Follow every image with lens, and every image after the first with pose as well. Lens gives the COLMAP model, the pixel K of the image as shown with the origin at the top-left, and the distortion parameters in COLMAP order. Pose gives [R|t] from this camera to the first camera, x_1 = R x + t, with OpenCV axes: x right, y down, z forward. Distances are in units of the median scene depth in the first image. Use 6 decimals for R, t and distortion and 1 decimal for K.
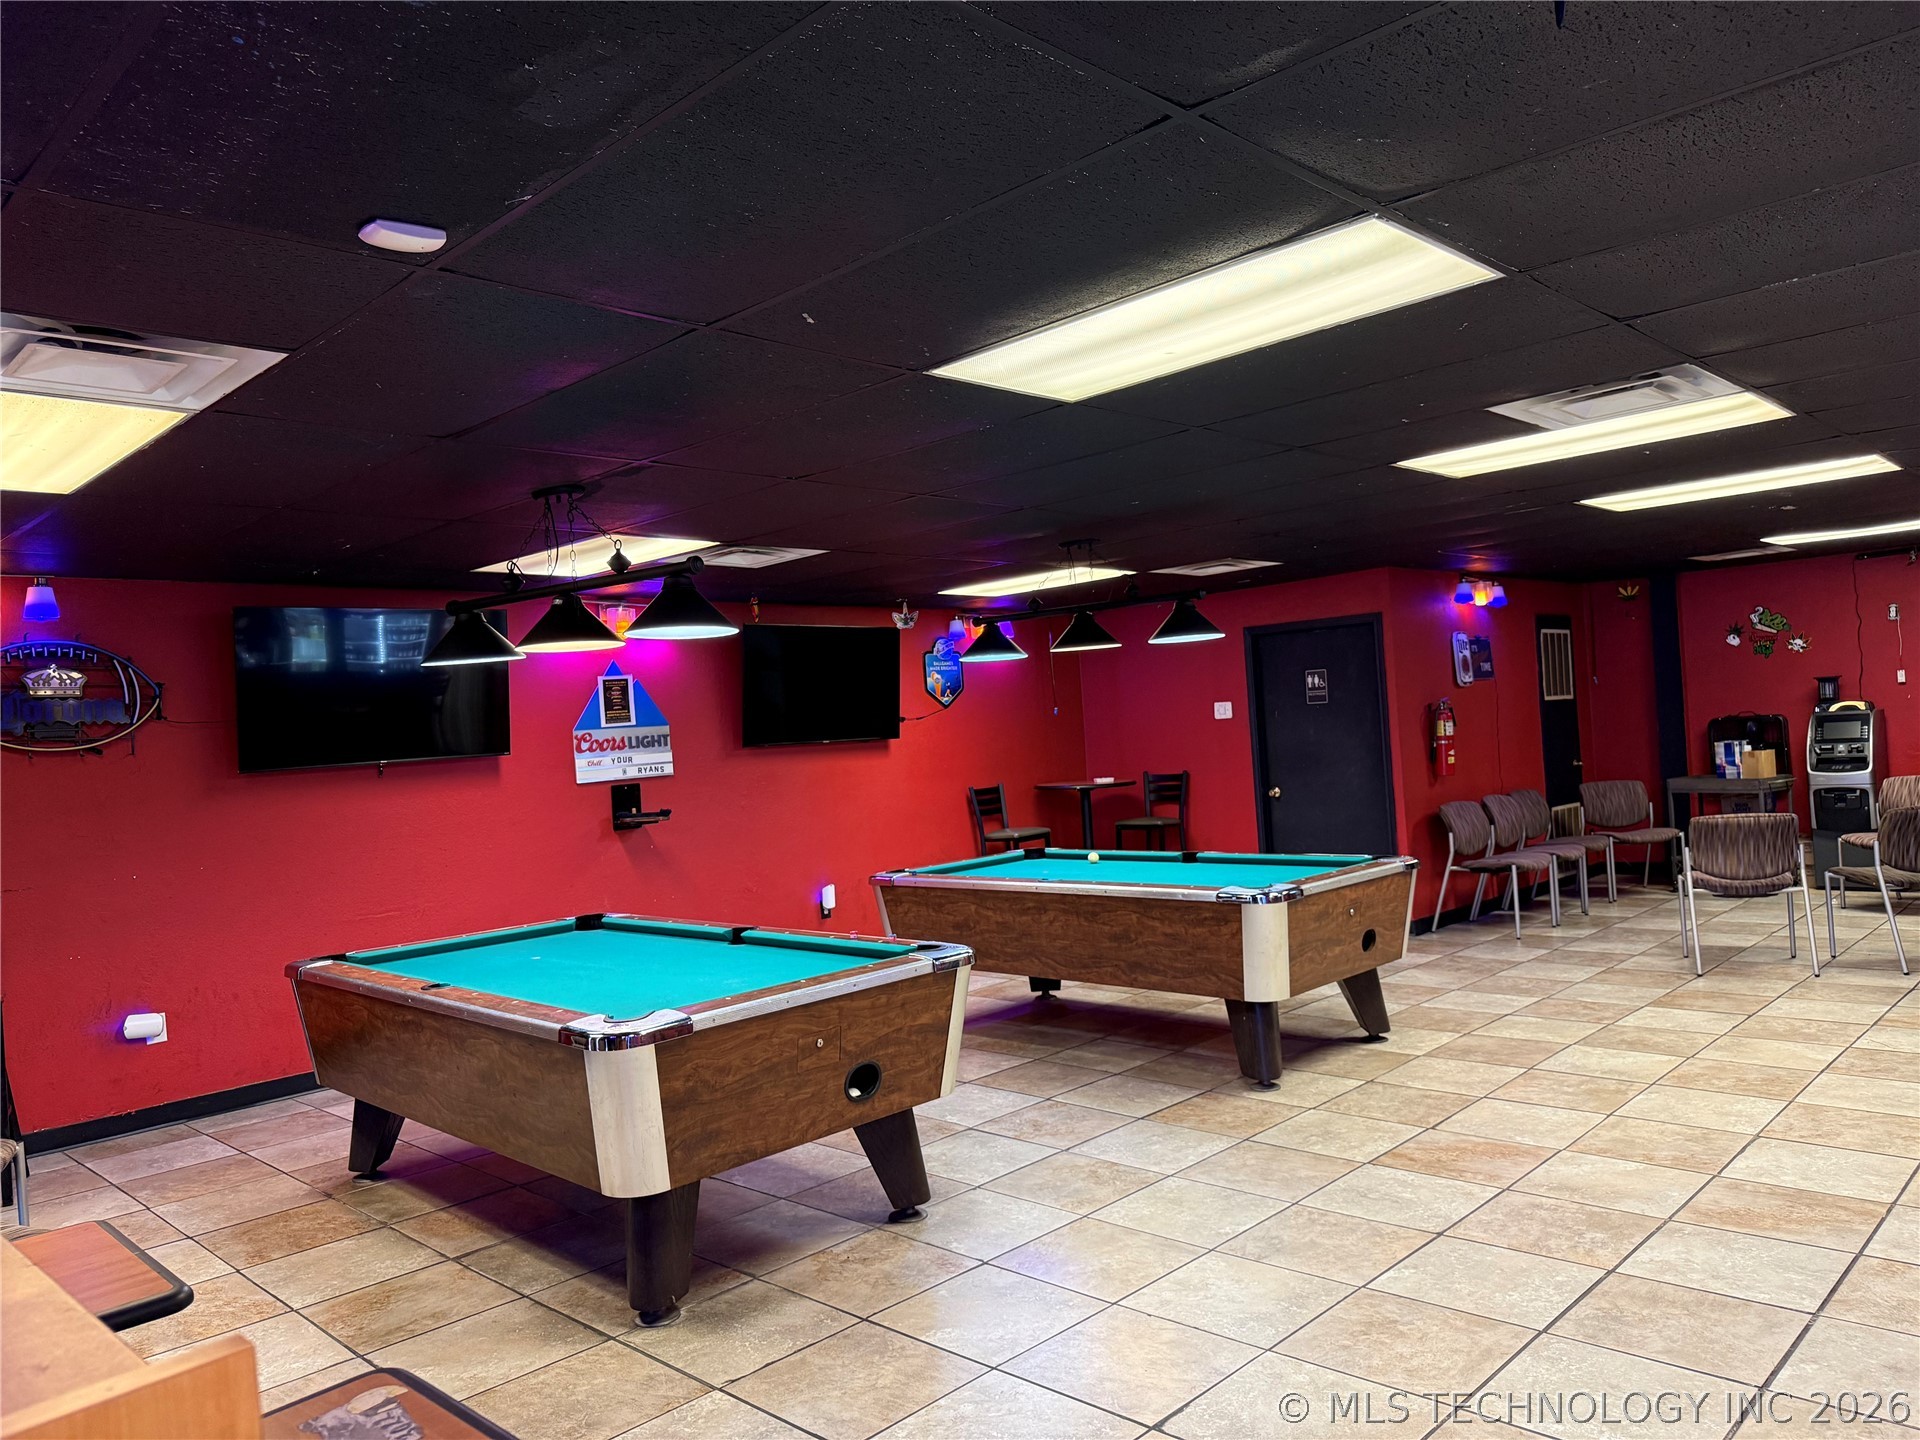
lens RADIAL K [[1344.4, 0, 955.6], [0, 1344.4, 719.1], [0, 0, 1]] dist [0.096843, -0.147182]
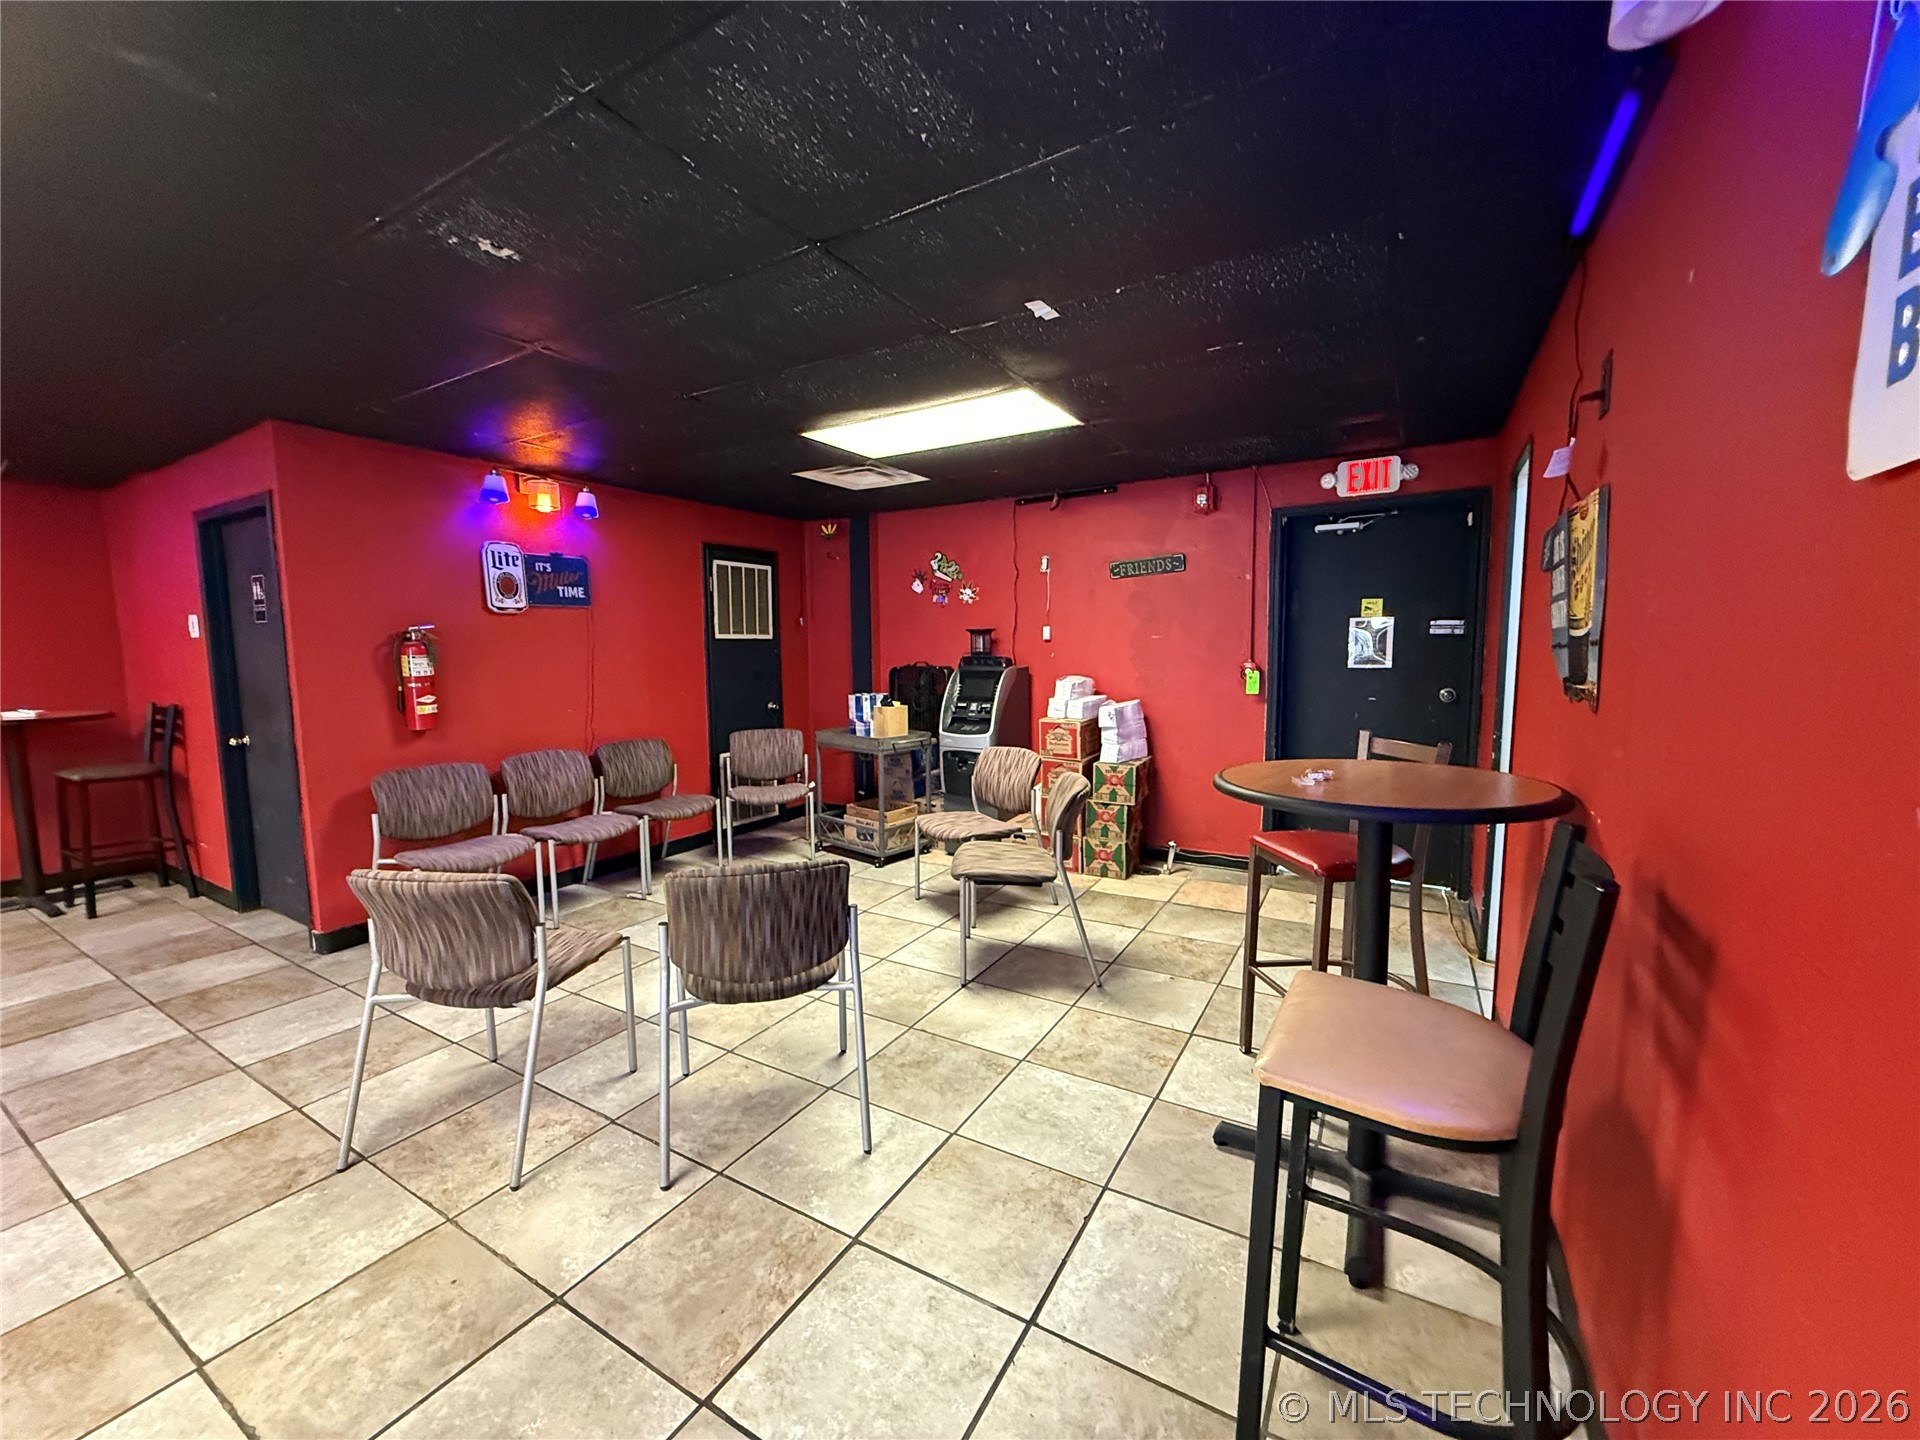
lens RADIAL K [[768.3, 0, 956.8], [0, 768.3, 717.0], [0, 0, 1]] dist [-0.000825, -0.000011]
pose [[0.972379, 0.032929, 0.231073, 0.912749], [-0.055209, 0.994353, 0.090627, -0.032785], [-0.226784, -0.100881, 0.968706, 0.881980]]
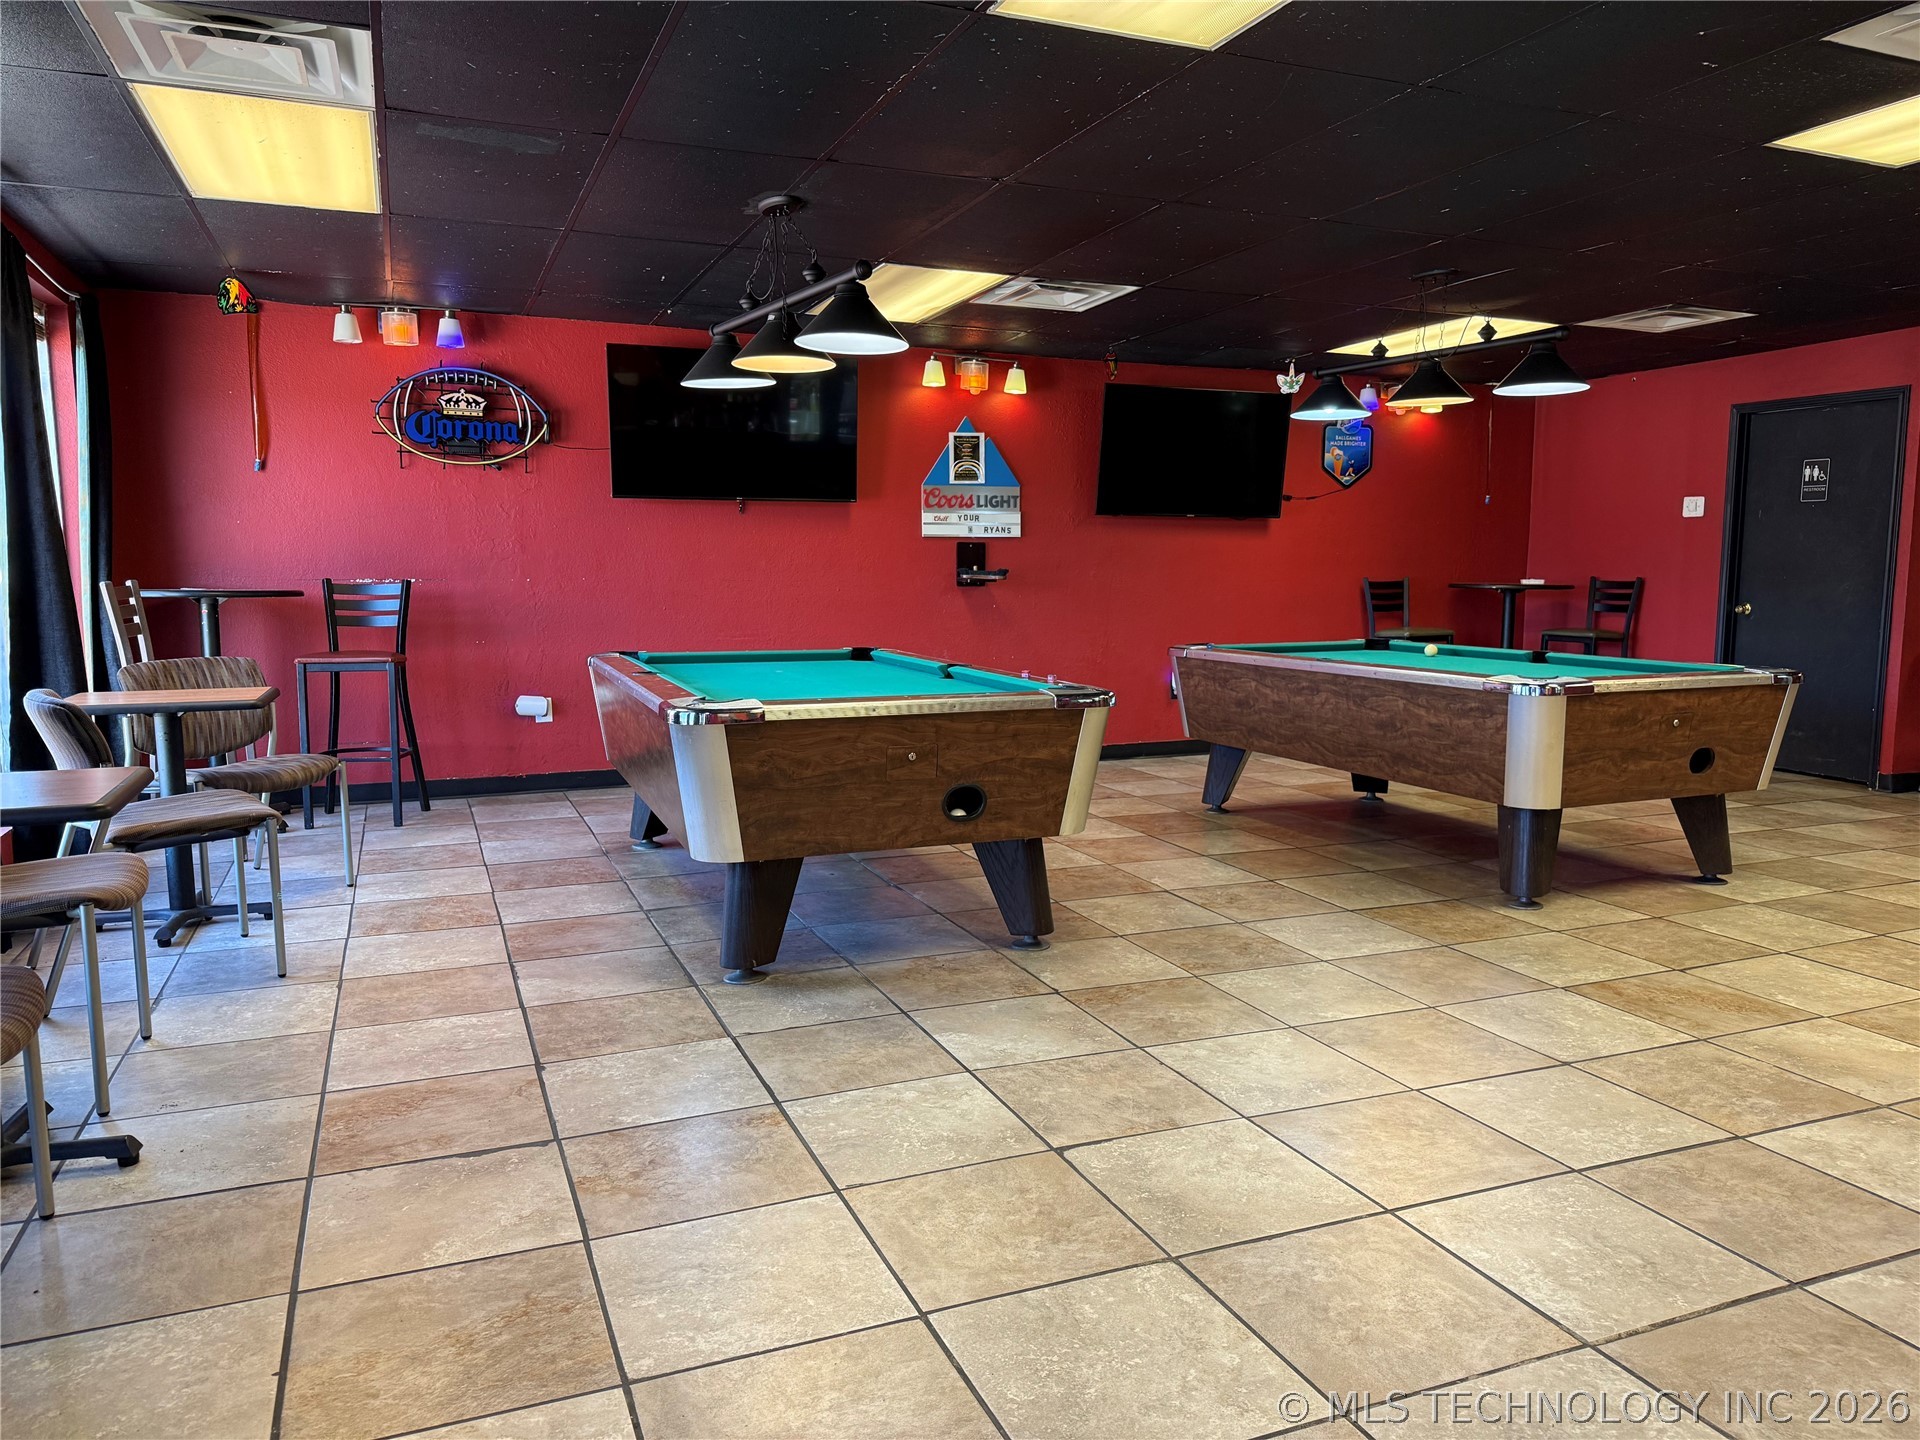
lens RADIAL K [[1338.9, 0, 976.6], [0, 1338.9, 729.3], [0, 0, 1]] dist [0.132135, -0.199542]
pose [[0.920233, 0.112021, -0.374997, 0.221166], [-0.057104, 0.986339, 0.154513, 0.043152], [0.387183, -0.120774, 0.914058, 0.072887]]
